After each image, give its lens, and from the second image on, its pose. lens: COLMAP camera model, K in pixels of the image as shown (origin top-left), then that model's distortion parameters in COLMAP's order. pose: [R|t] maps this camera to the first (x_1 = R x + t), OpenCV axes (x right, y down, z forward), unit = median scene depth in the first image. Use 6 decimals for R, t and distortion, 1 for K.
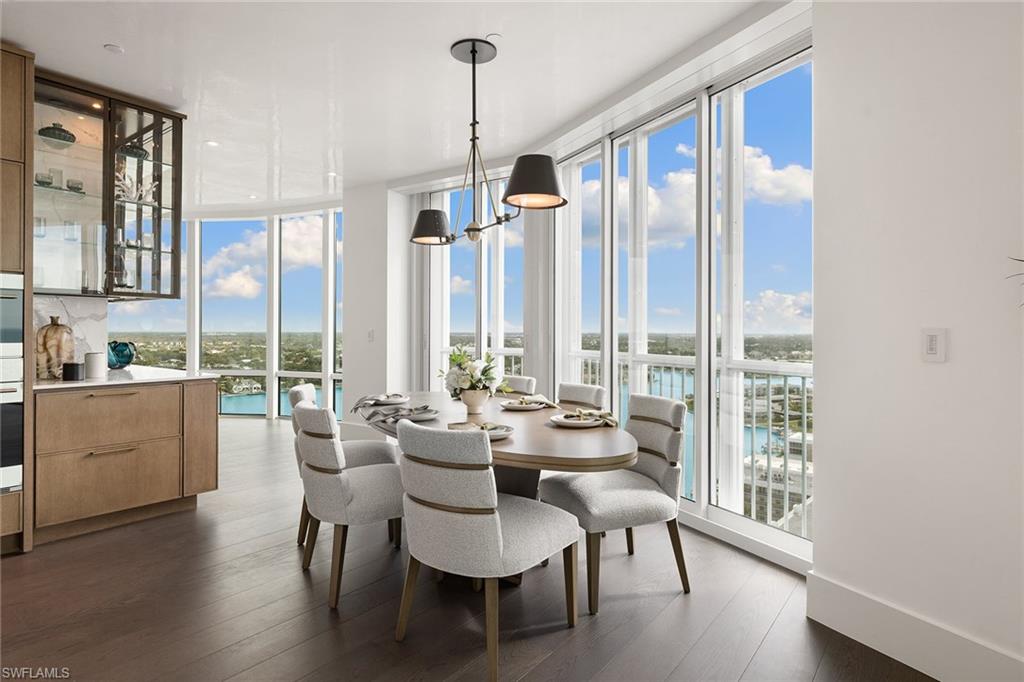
lens RADIAL K [[567.0, 0, 511.3], [0, 567.0, 327.7], [0, 0, 1]] dist [0.000743, -0.035065]
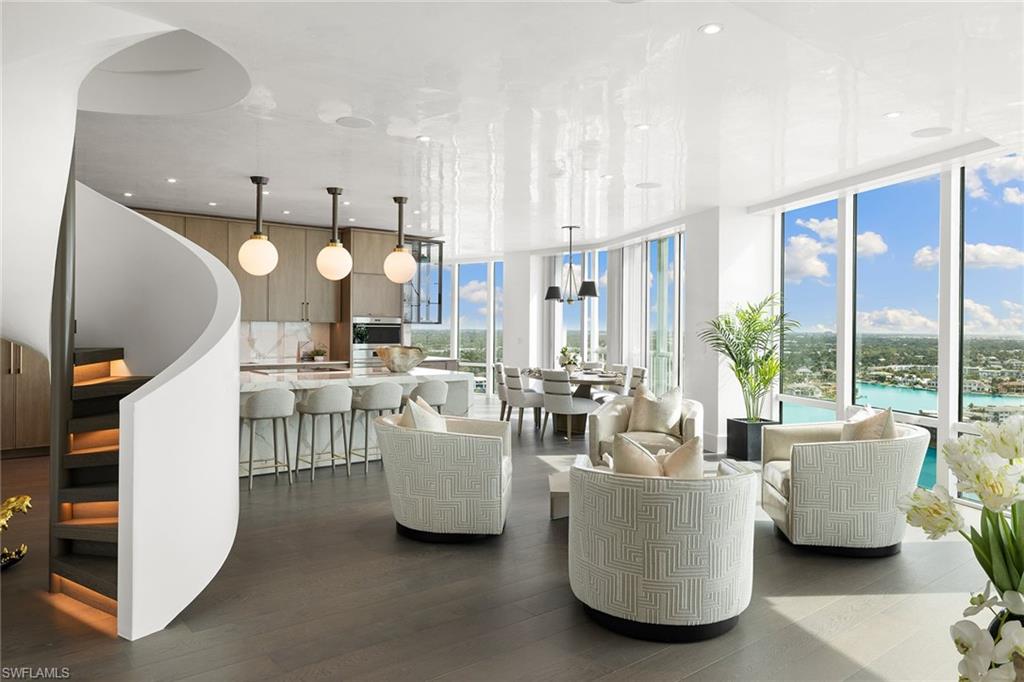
lens RADIAL K [[692.6, 0, 506.4], [0, 692.6, 335.2], [0, 0, 1]] dist [0.026274, 0.001115]
pose [[0.976477, 0.009648, -0.215407, 0.278277], [-0.006101, 0.999835, 0.017124, -0.061103], [0.215537, -0.015407, 0.976374, -1.793311]]
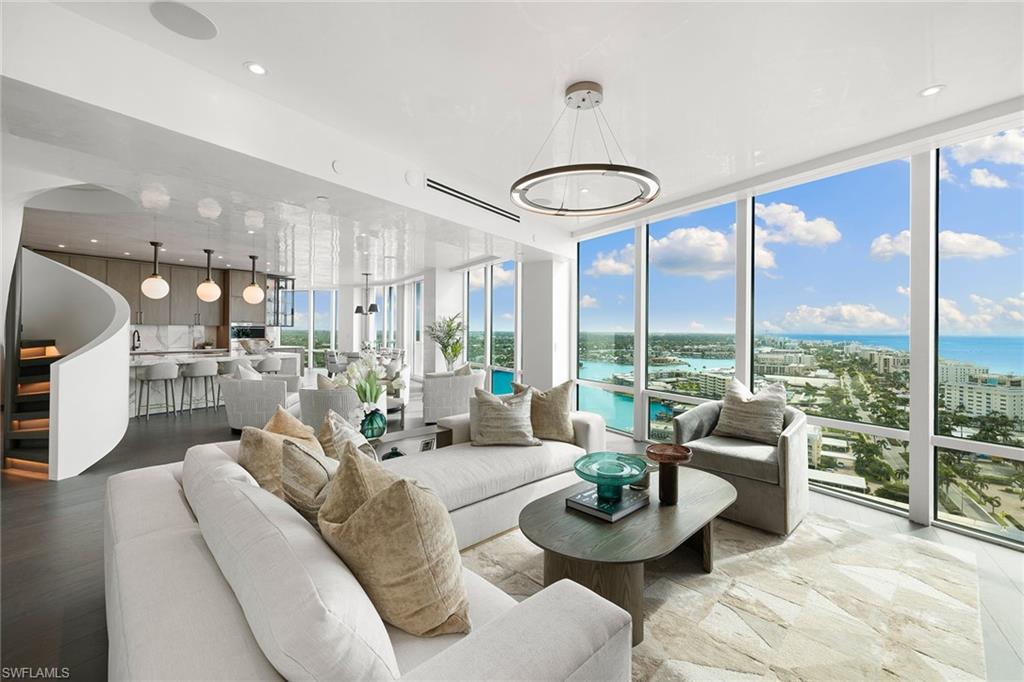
lens RADIAL K [[430.3, 0, 510.9], [0, 430.3, 330.7], [0, 0, 1]] dist [0.001453, -0.000220]
pose [[0.996679, 0.006400, 0.081180, 0.709006], [-0.007051, 0.999945, 0.007741, -0.063129], [-0.081126, -0.008288, 0.996669, -2.242860]]
